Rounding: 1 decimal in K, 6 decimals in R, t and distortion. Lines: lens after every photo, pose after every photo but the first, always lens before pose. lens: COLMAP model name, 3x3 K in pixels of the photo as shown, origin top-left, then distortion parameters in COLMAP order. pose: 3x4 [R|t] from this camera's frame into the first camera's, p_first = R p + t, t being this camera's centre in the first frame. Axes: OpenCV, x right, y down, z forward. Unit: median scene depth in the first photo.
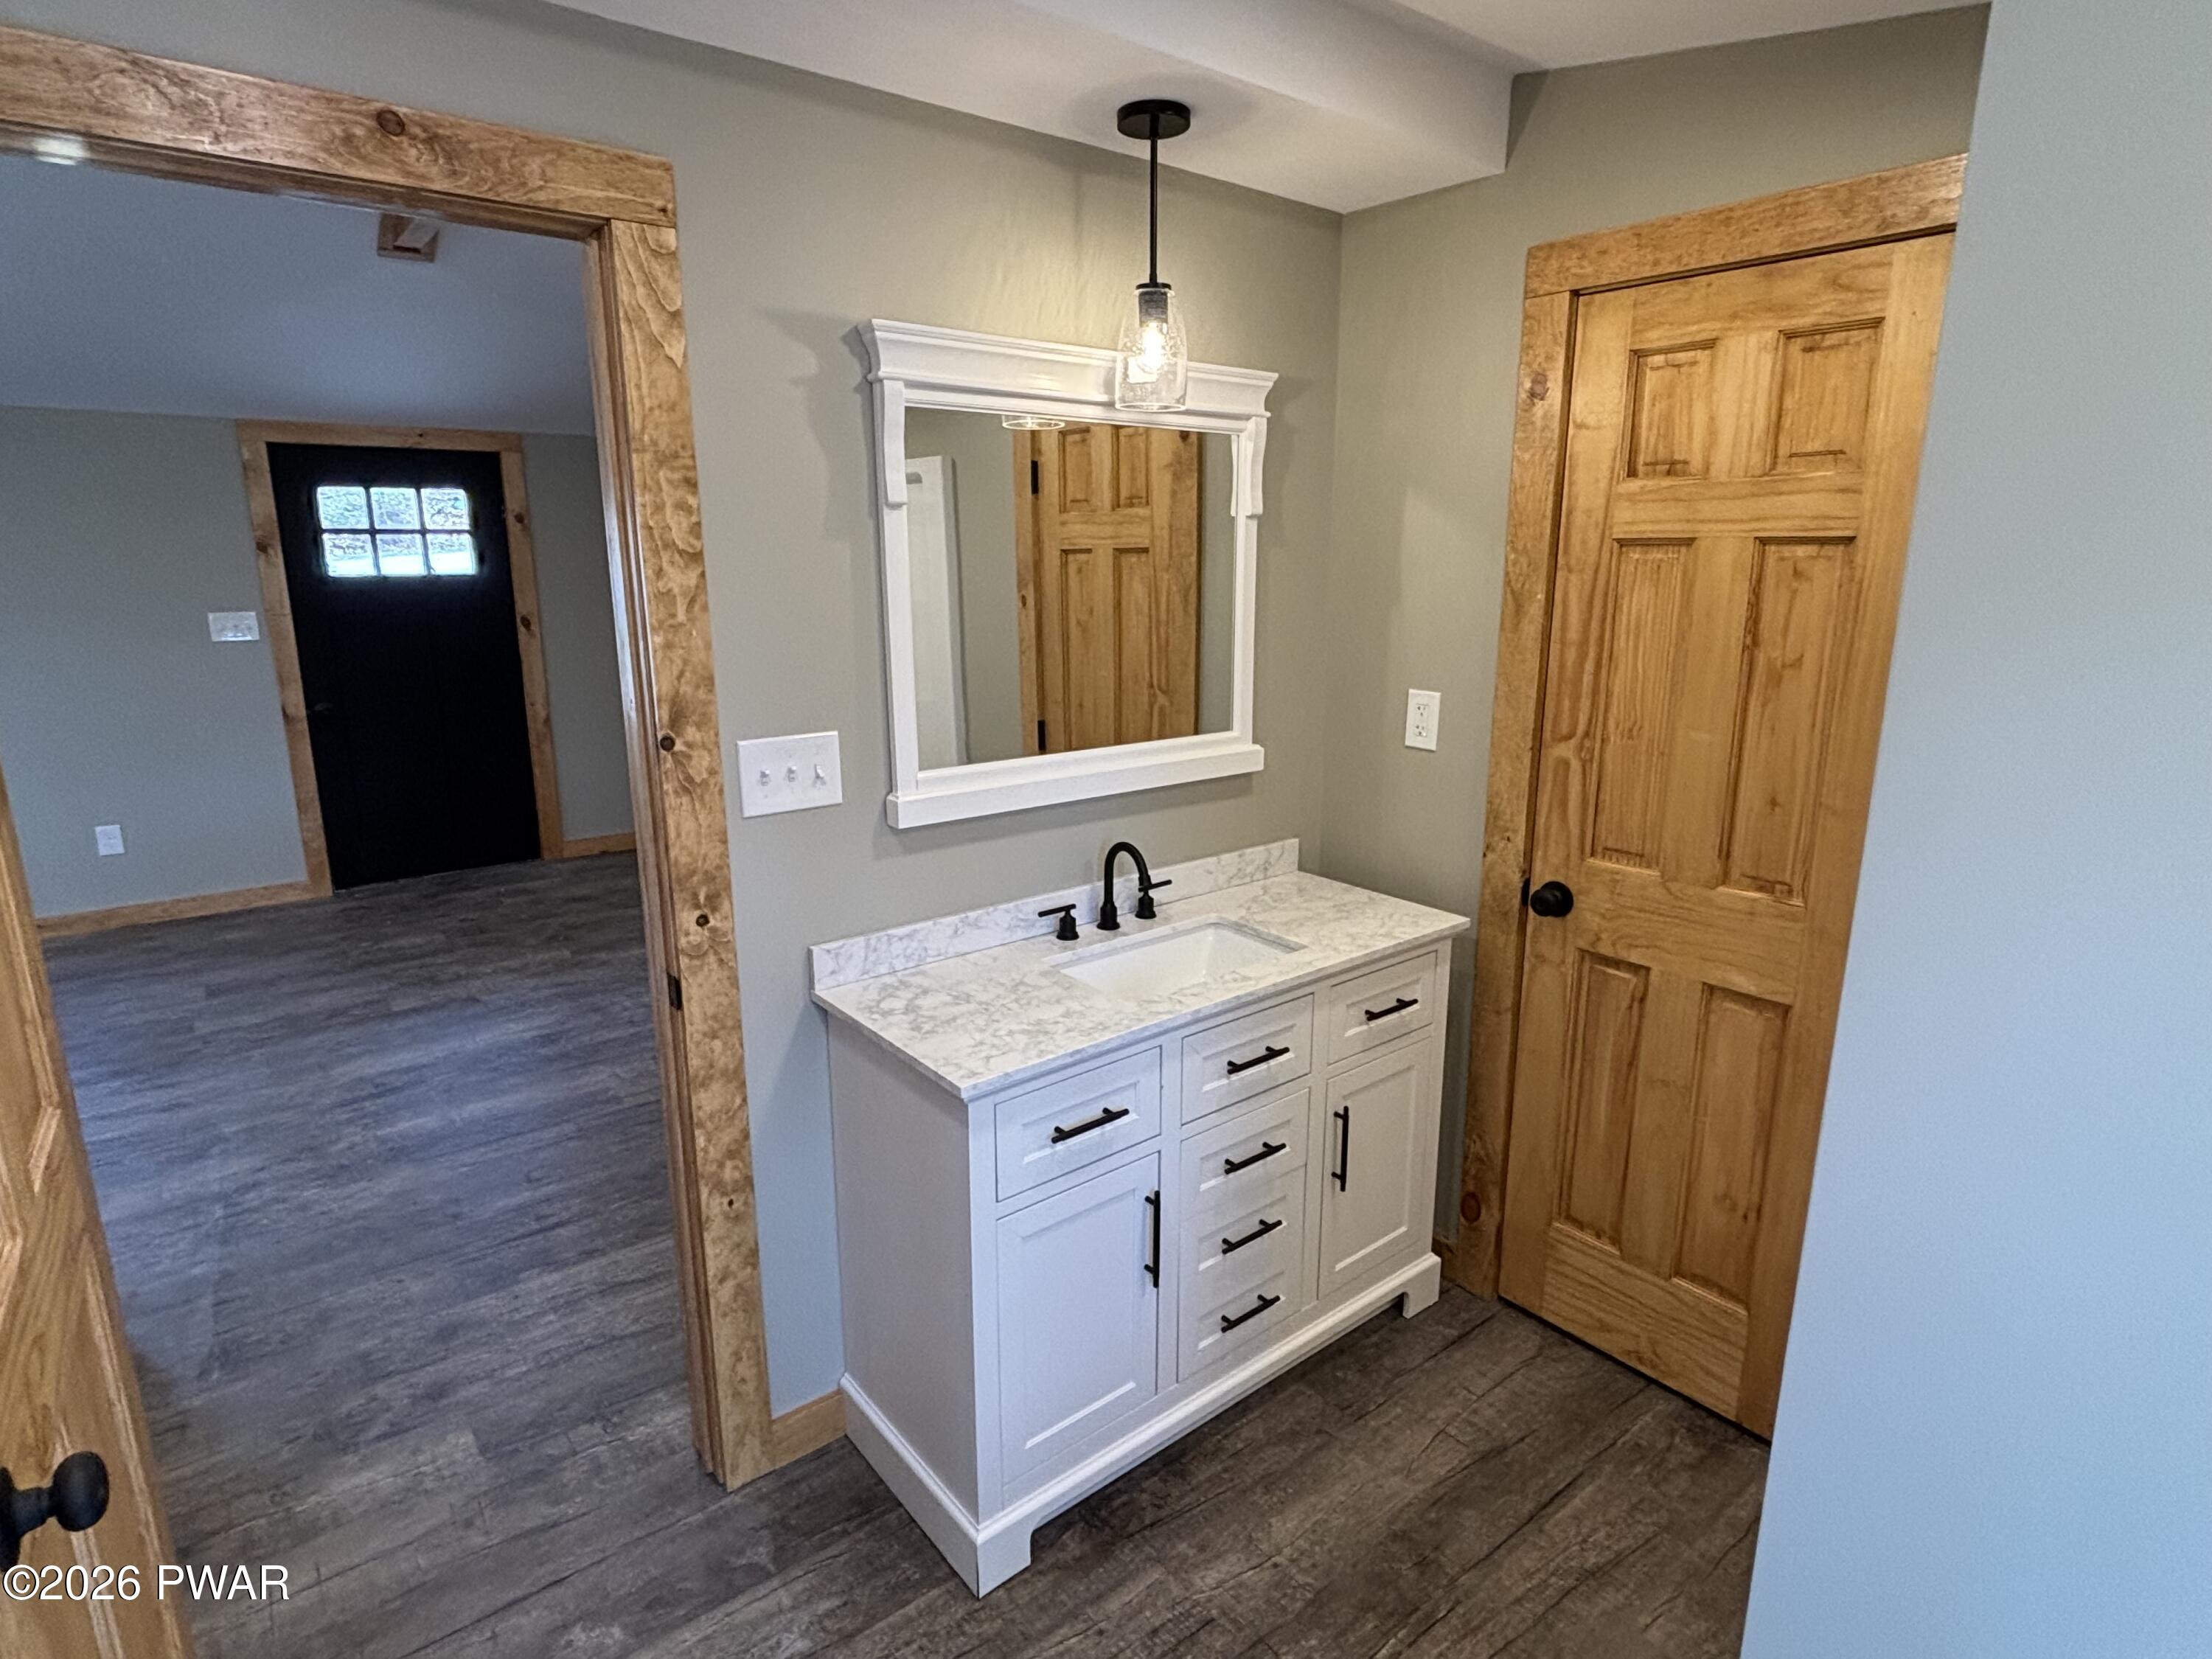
lens RADIAL K [[1180.4, 0, 1074.6], [0, 1180.4, 819.9], [0, 0, 1]] dist [0.006462, -0.001680]
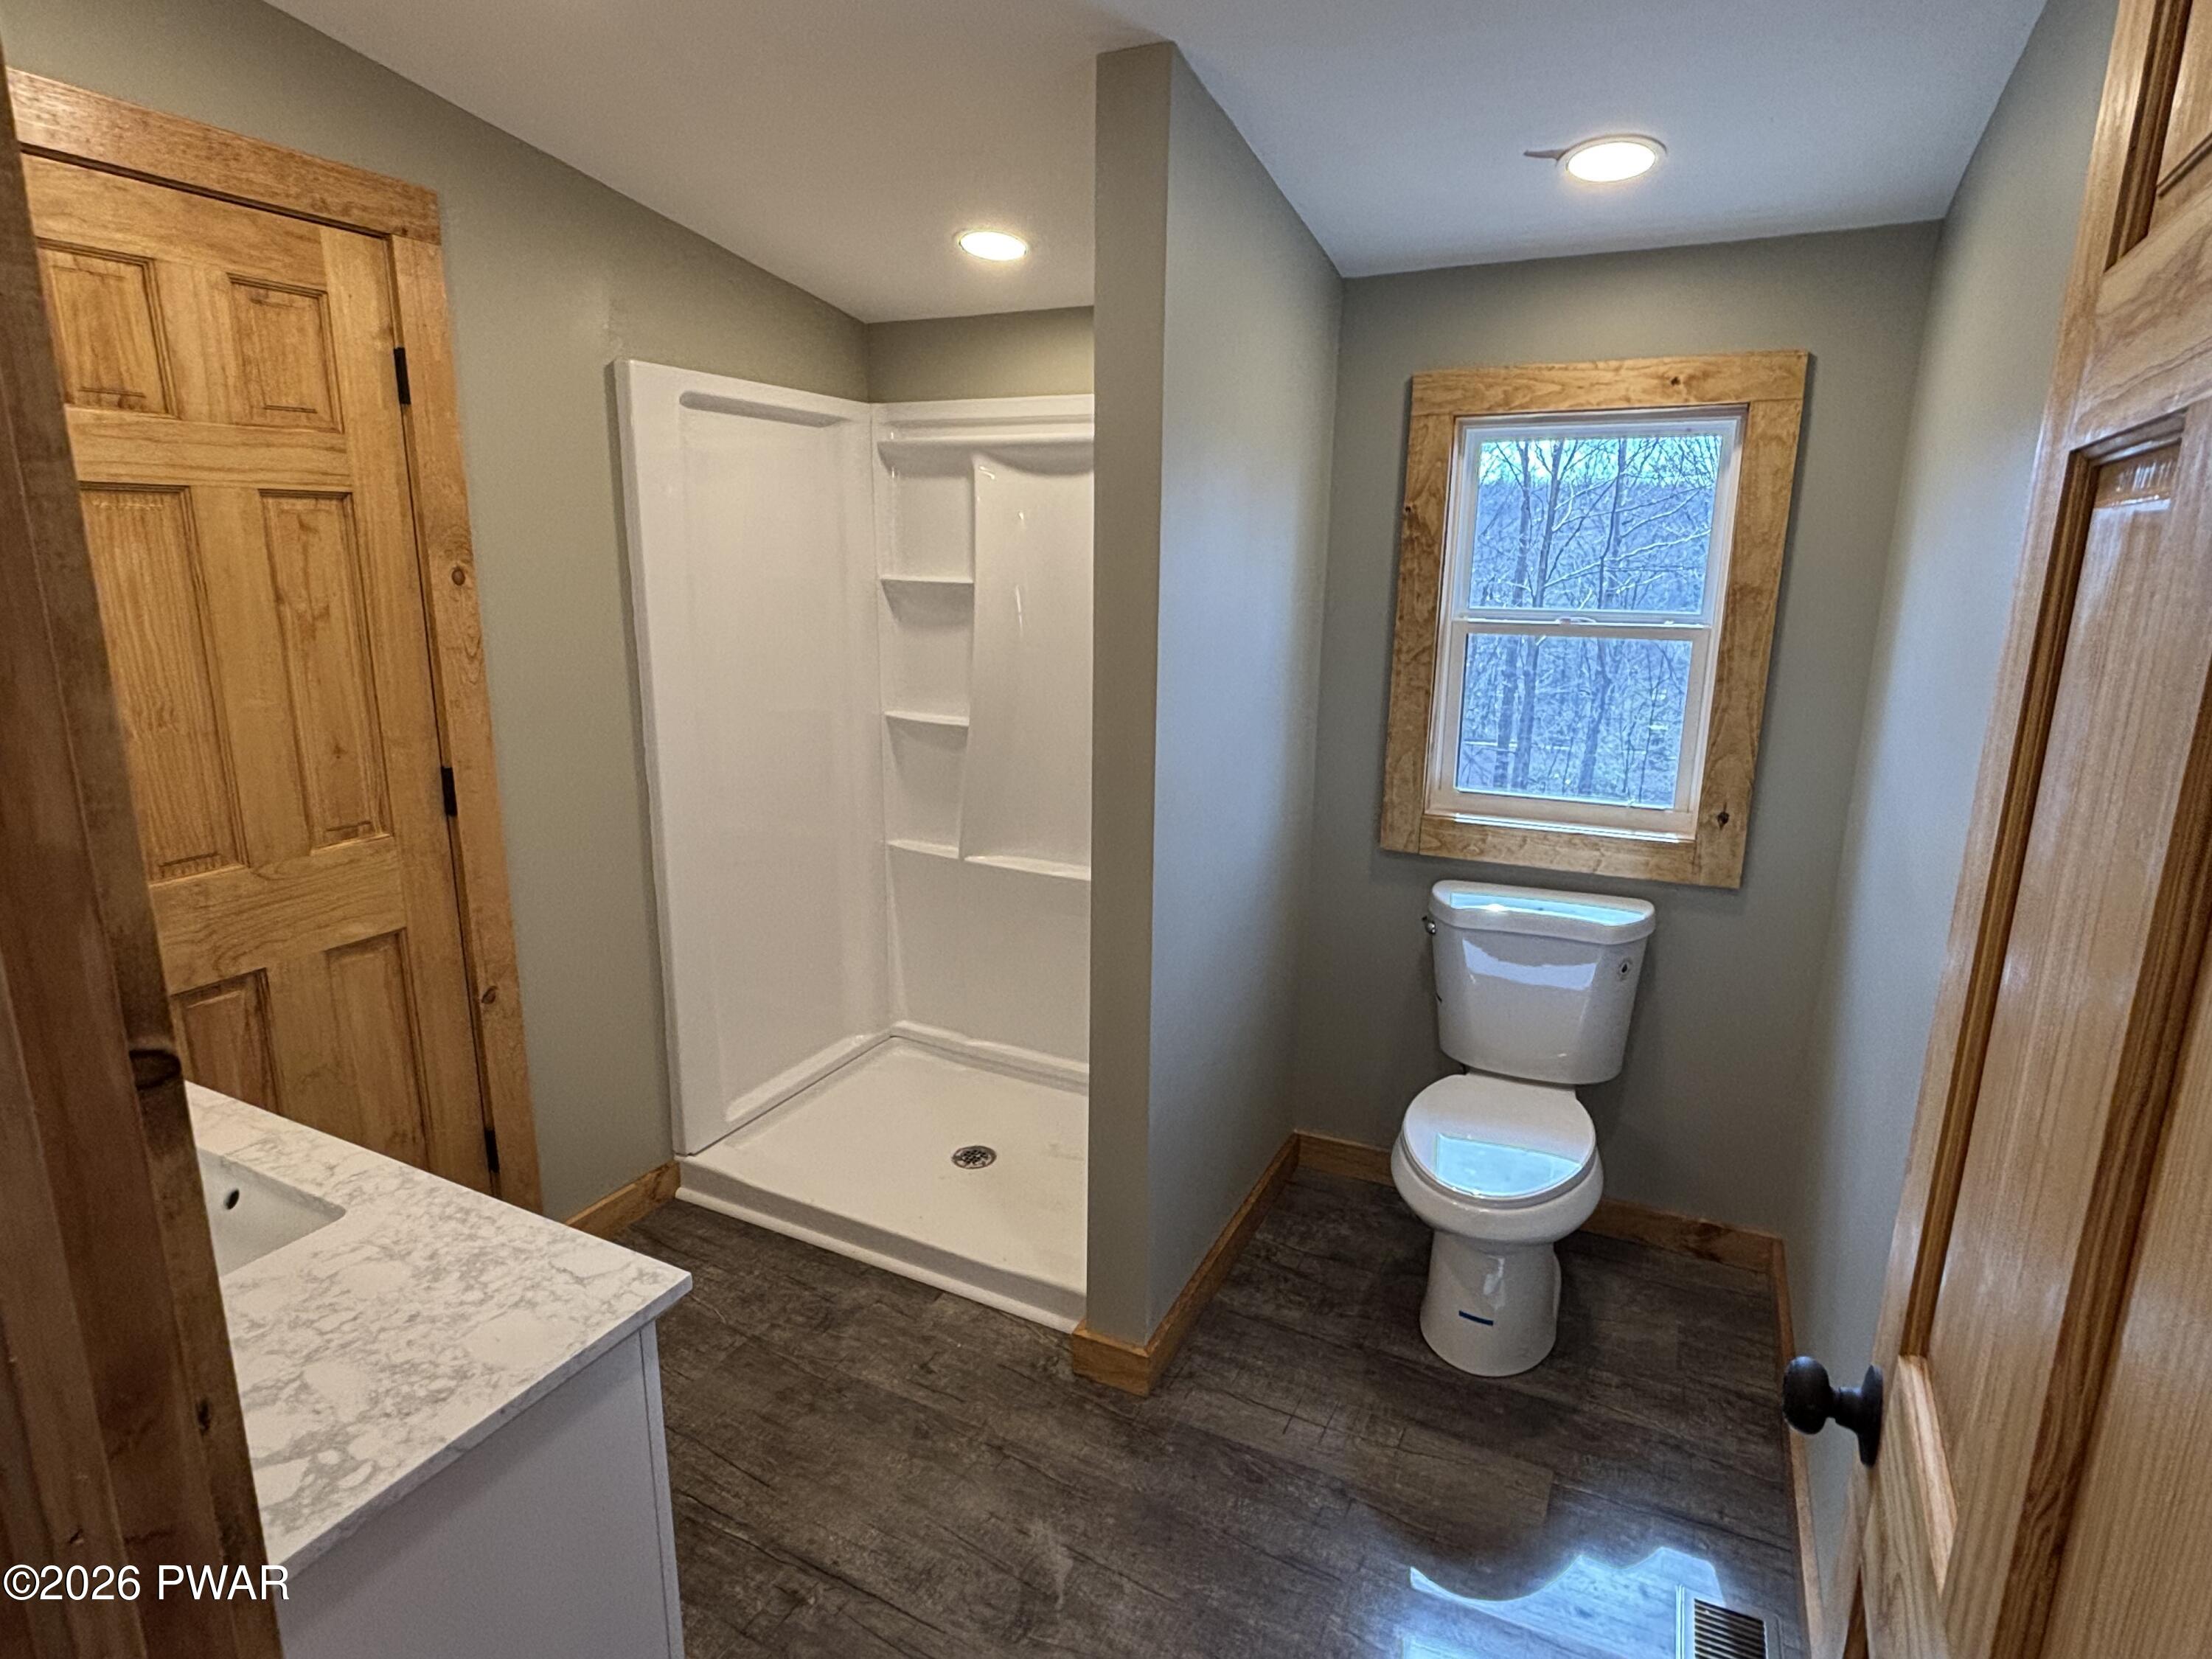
lens RADIAL K [[1180.4, 0, 1113.8], [0, 1180.4, 821.8], [0, 0, 1]] dist [0.006462, -0.001680]
pose [[-0.427114, -0.209024, 0.879706, -0.635009], [0.195509, 0.928549, 0.315553, -0.155057], [-0.882808, 0.306768, -0.355730, 0.812405]]
